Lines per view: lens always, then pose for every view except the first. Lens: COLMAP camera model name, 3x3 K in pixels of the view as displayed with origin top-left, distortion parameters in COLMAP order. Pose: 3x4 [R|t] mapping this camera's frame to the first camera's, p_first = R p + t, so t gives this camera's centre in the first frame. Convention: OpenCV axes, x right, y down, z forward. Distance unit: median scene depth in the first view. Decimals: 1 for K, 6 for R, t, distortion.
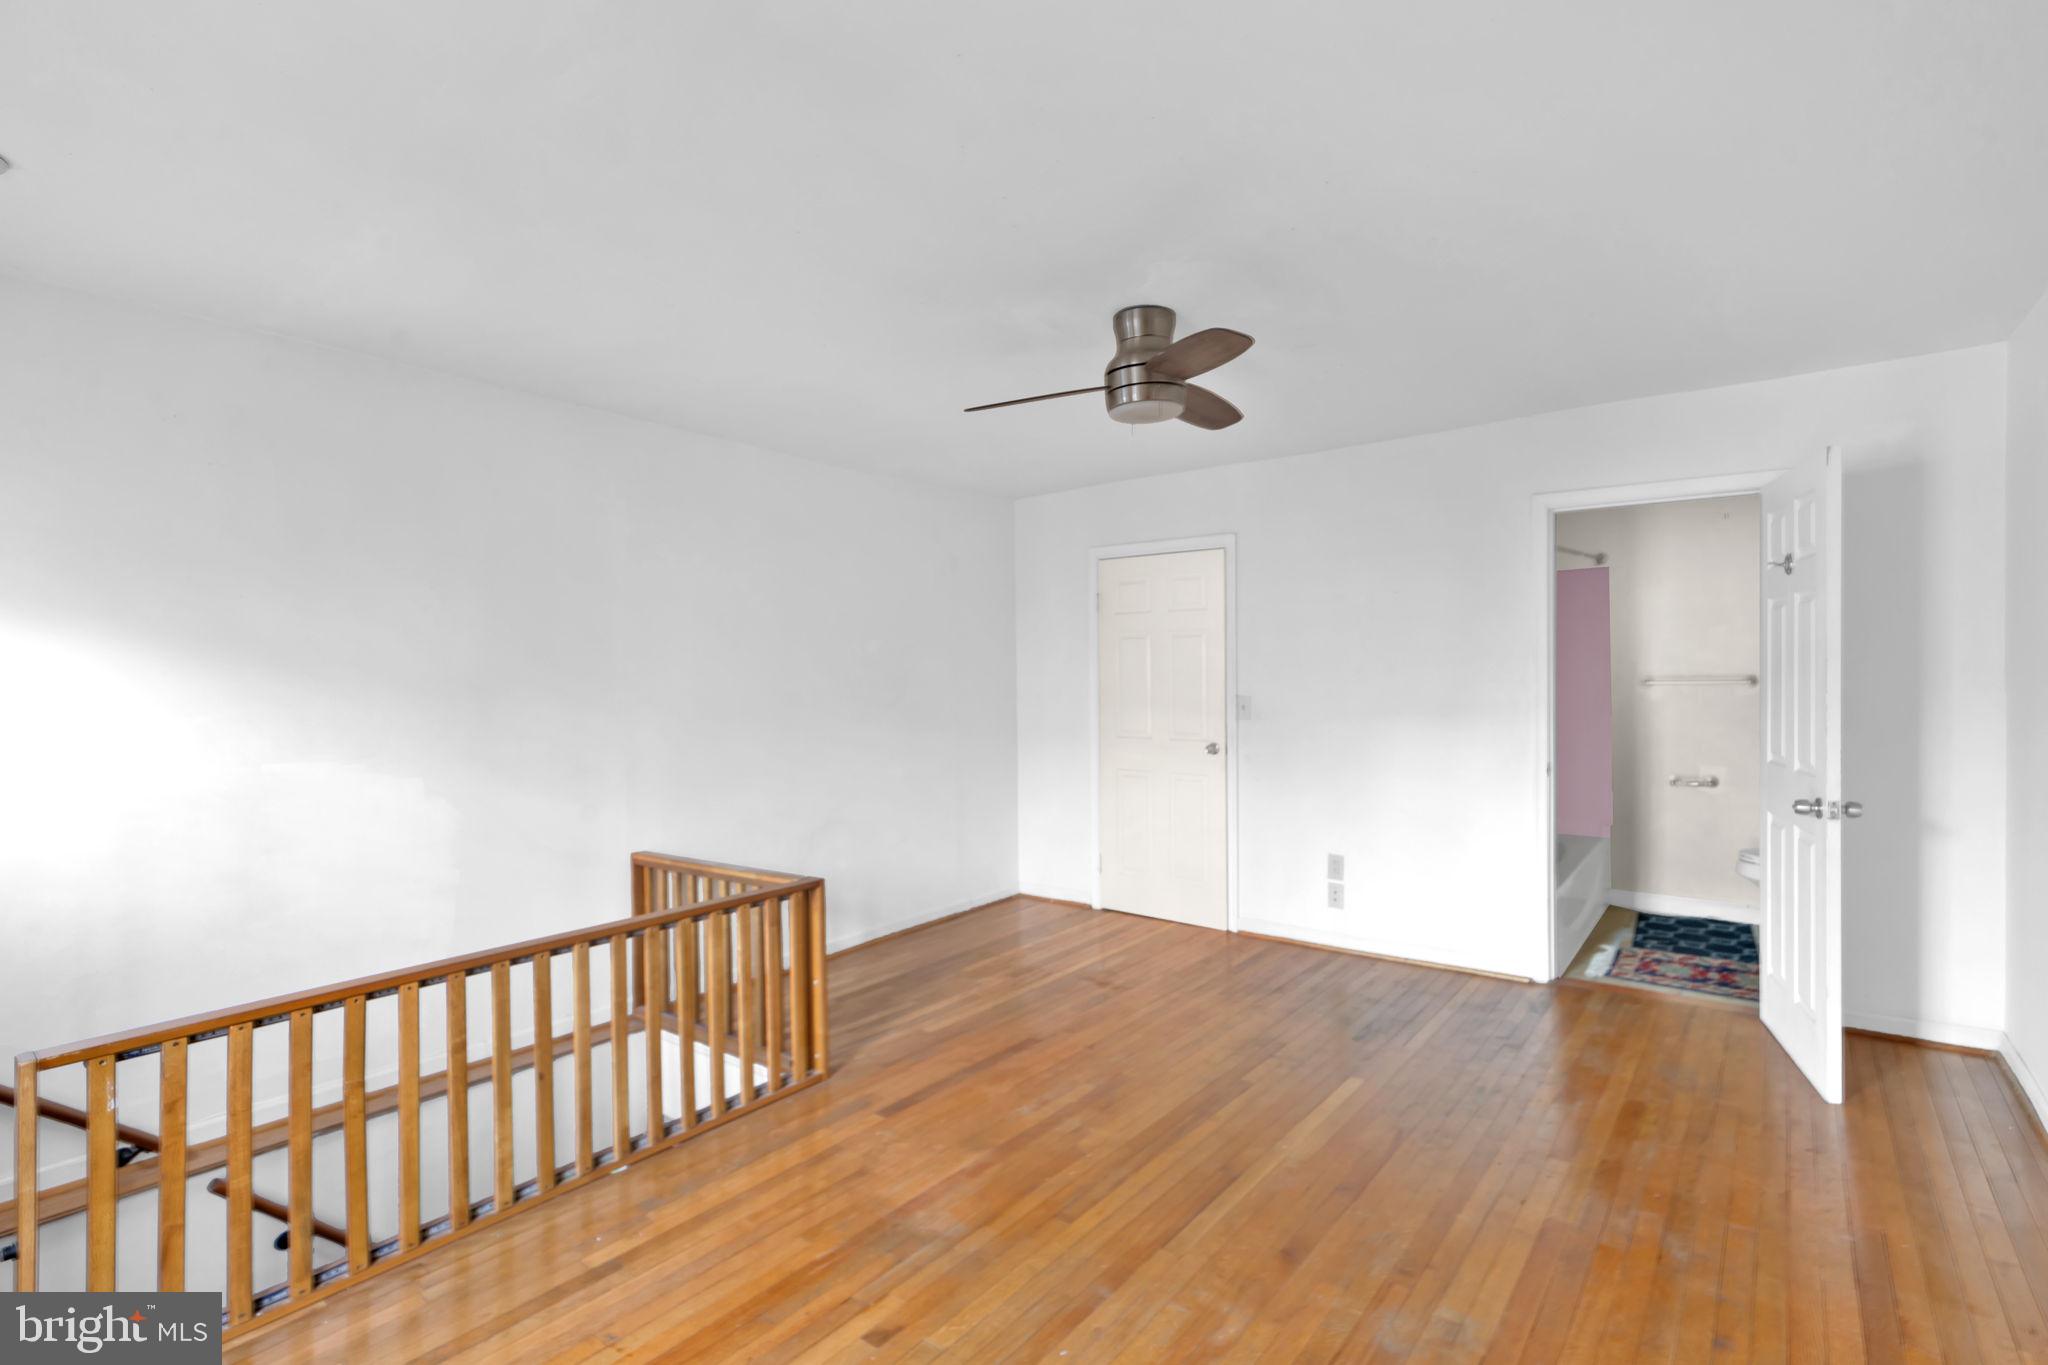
lens RADIAL K [[919.8, 0, 1029.3], [0, 919.8, 679.0], [0, 0, 1]] dist [0.003163, 0.000056]
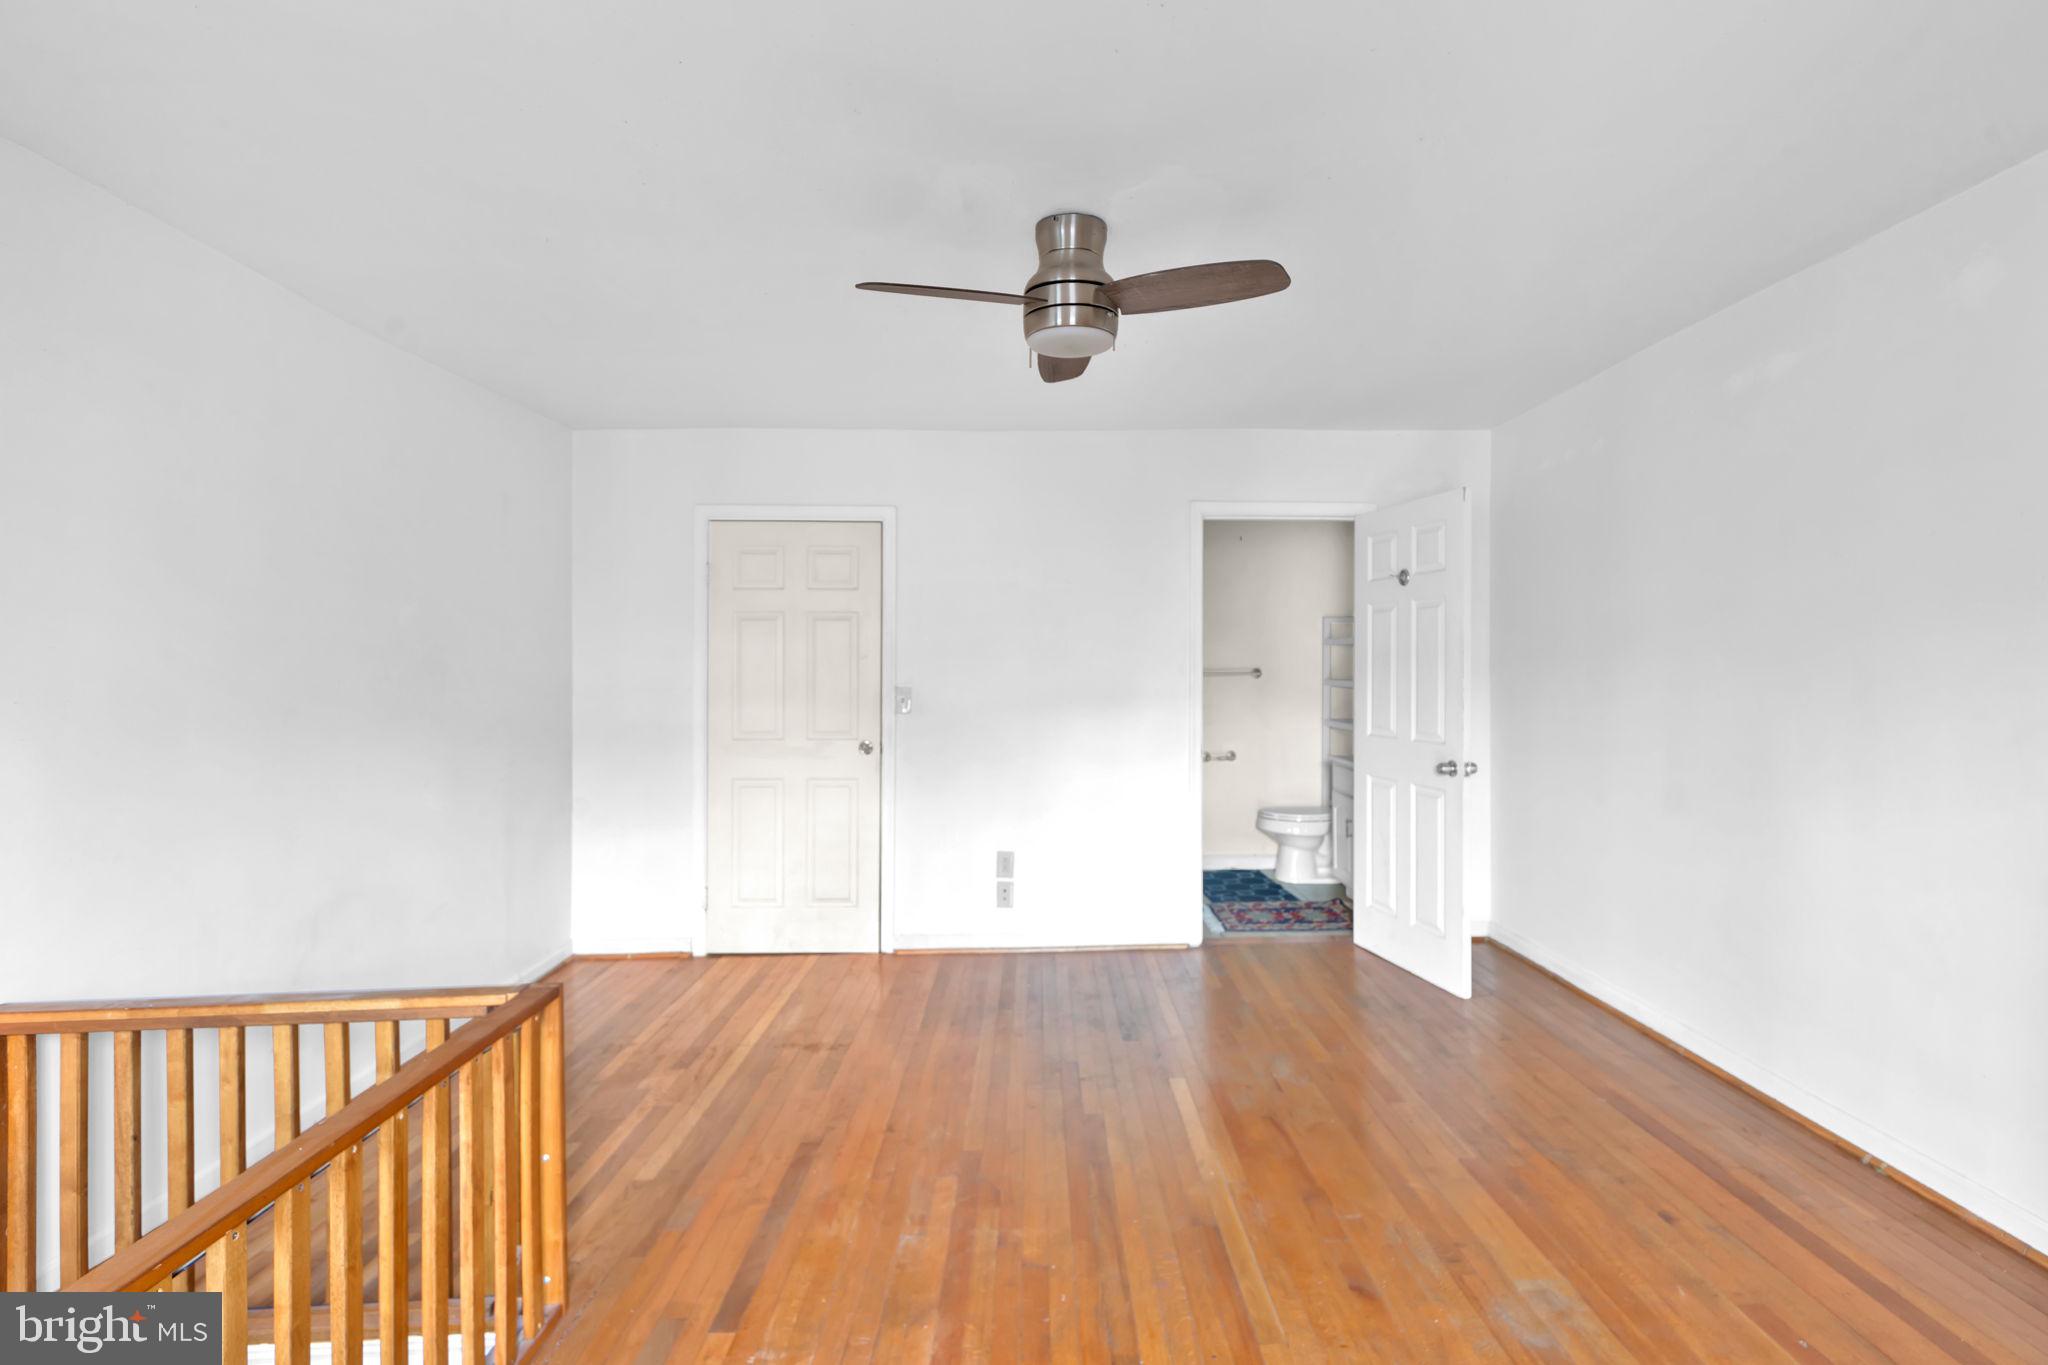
lens RADIAL K [[938.0, 0, 1025.1], [0, 938.0, 659.9], [0, 0, 1]] dist [0.006828, 0.000098]
pose [[0.779718, 0.013077, 0.625994, -0.360580], [-0.000979, 0.999806, -0.019666, 0.013635], [-0.626130, 0.014722, 0.779580, 0.300842]]
